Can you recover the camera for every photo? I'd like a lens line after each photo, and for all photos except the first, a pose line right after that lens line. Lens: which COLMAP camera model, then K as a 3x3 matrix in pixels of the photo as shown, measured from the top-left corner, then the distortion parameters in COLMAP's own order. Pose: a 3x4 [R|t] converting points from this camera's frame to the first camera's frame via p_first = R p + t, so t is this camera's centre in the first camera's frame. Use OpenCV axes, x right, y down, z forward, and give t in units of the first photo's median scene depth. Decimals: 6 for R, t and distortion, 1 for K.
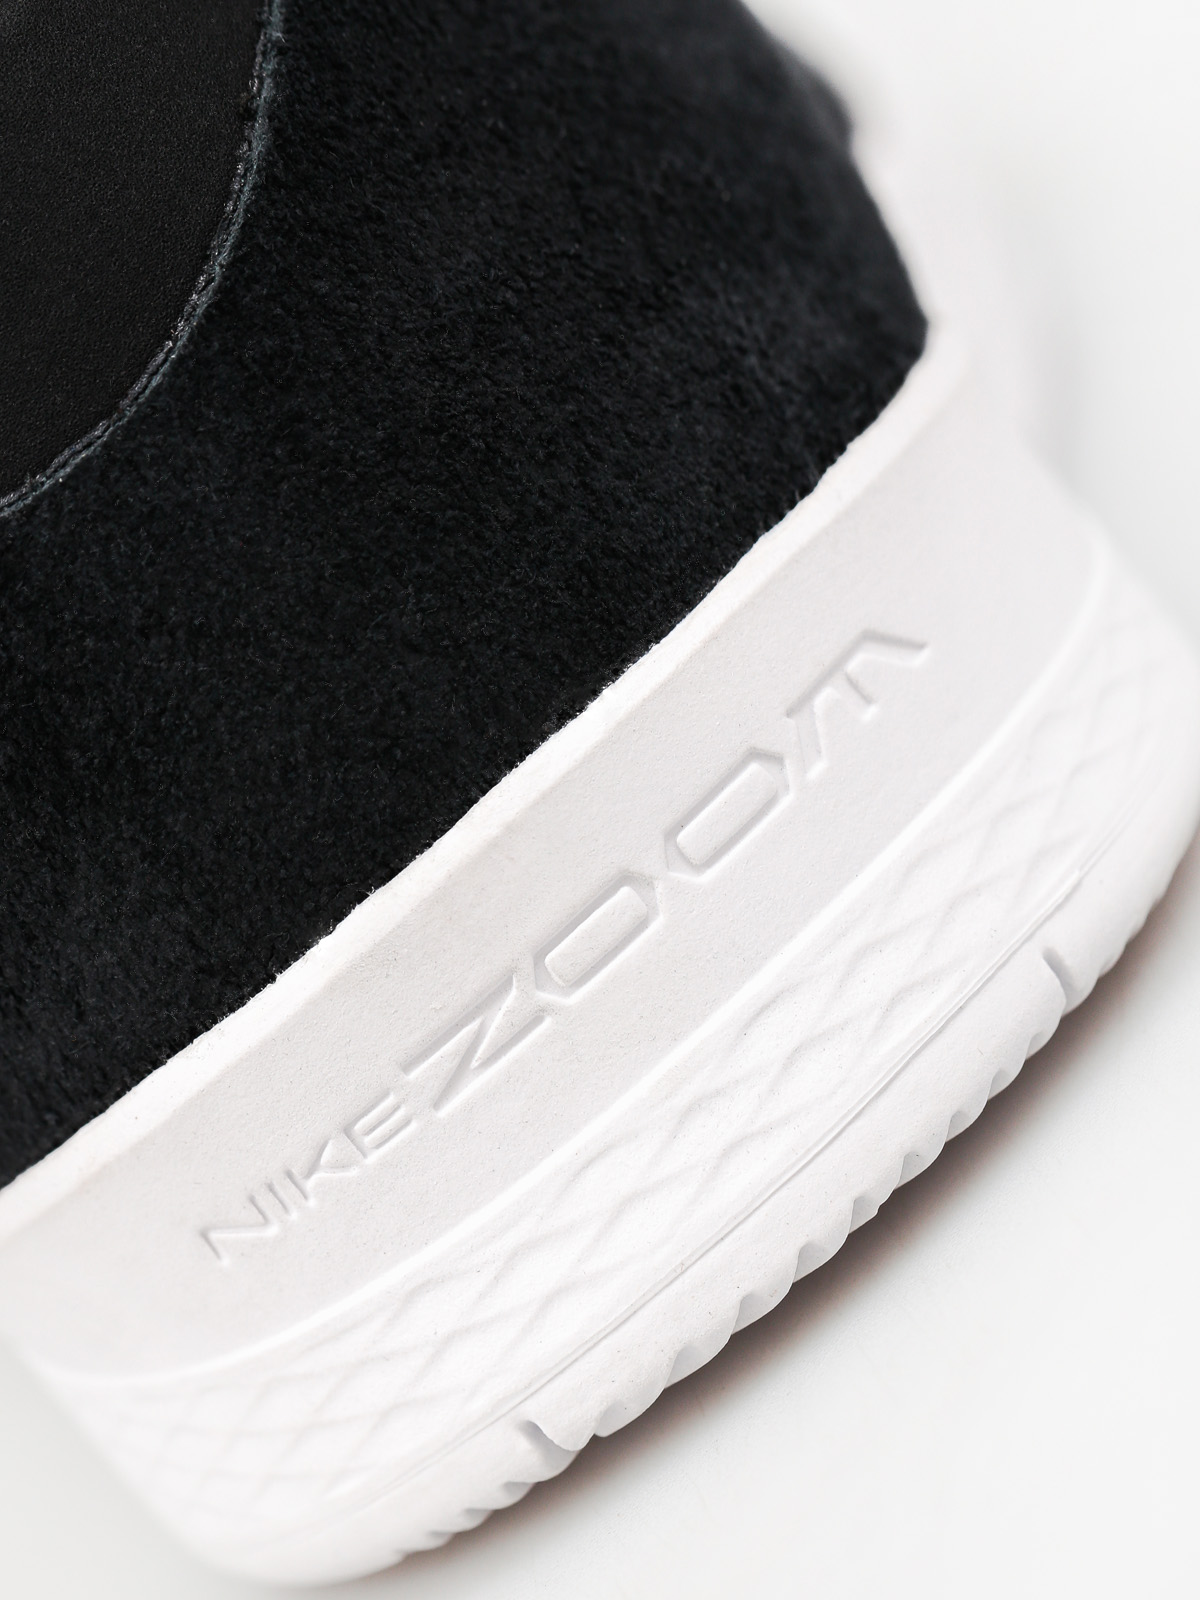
lens RADIAL K [[7225.5, 0, 599.6], [0, 7225.5, 800.0], [0, 0, 1]] dist [0.064410, 0.000000]
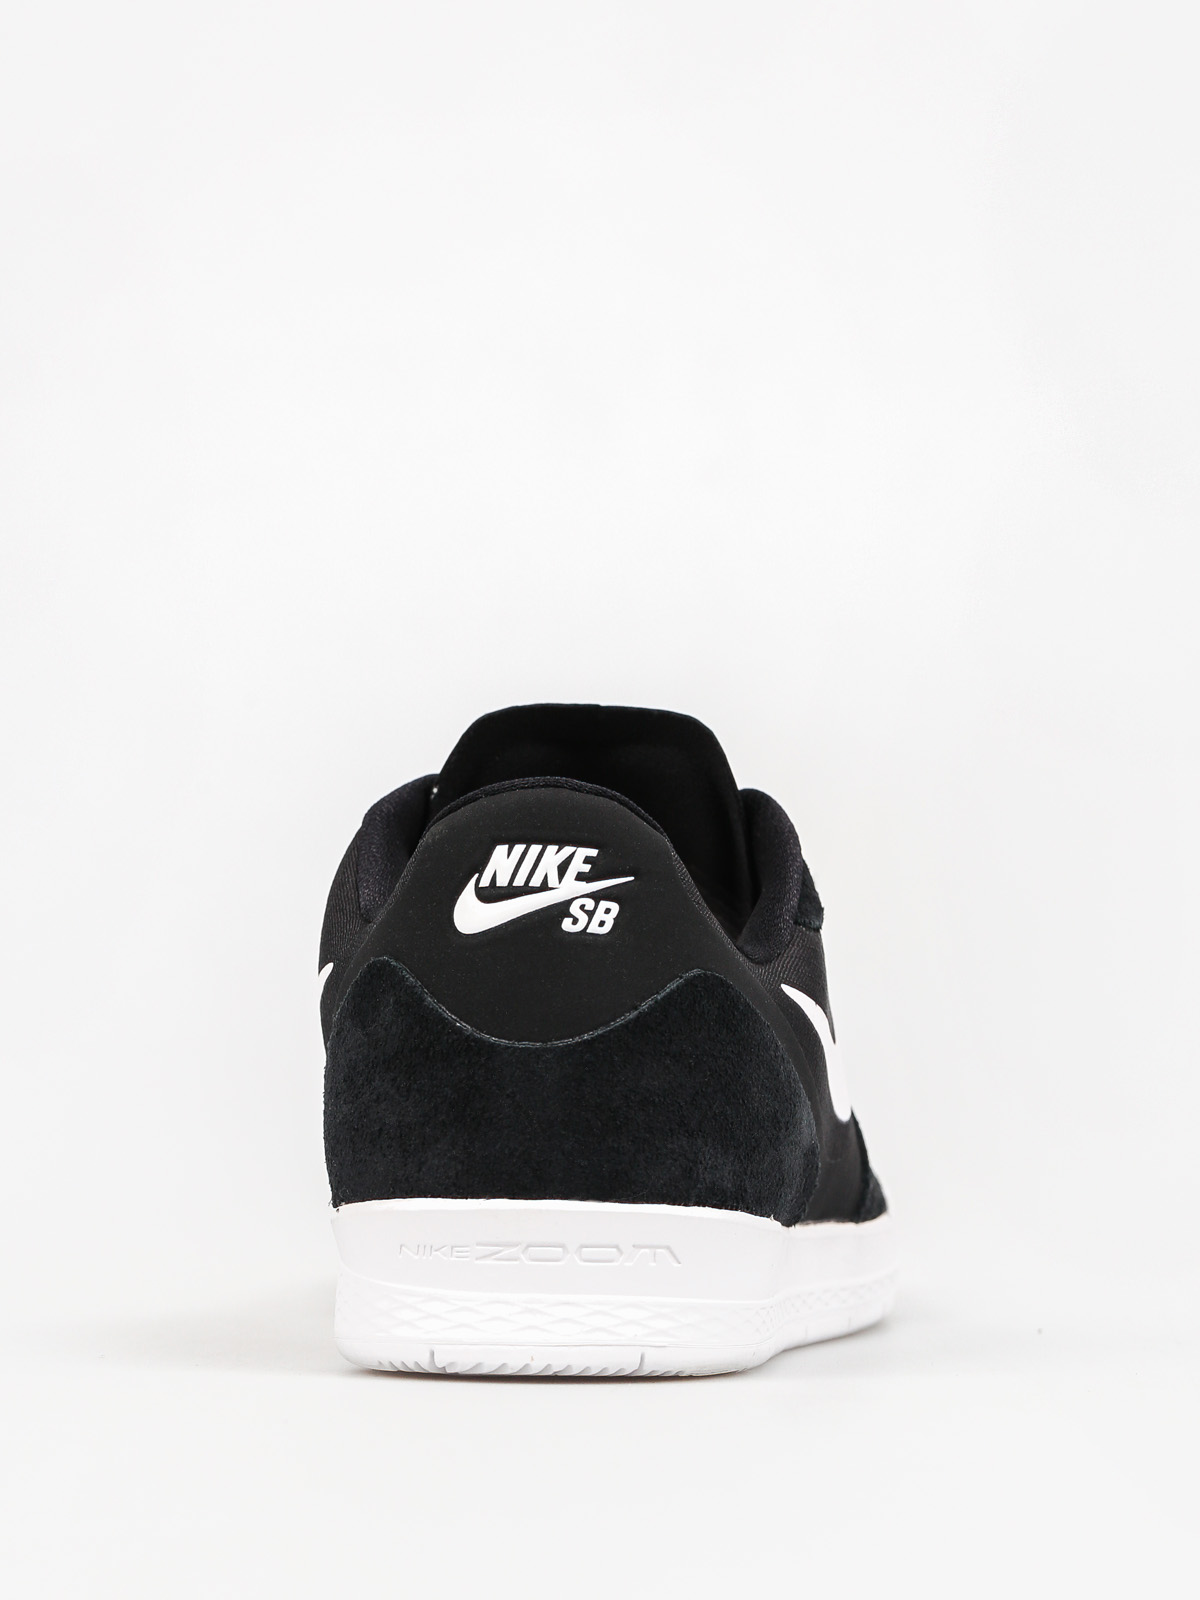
lens RADIAL K [[7225.5, 0, 600.1], [0, 7225.5, 800.0], [0, 0, 1]] dist [0.064410, 0.000000]
pose [[0.727682, 0.649288, -0.221144, 0.624433], [-0.680610, 0.723517, -0.115295, 0.236335], [0.085142, 0.234411, 0.968402, -2.303825]]
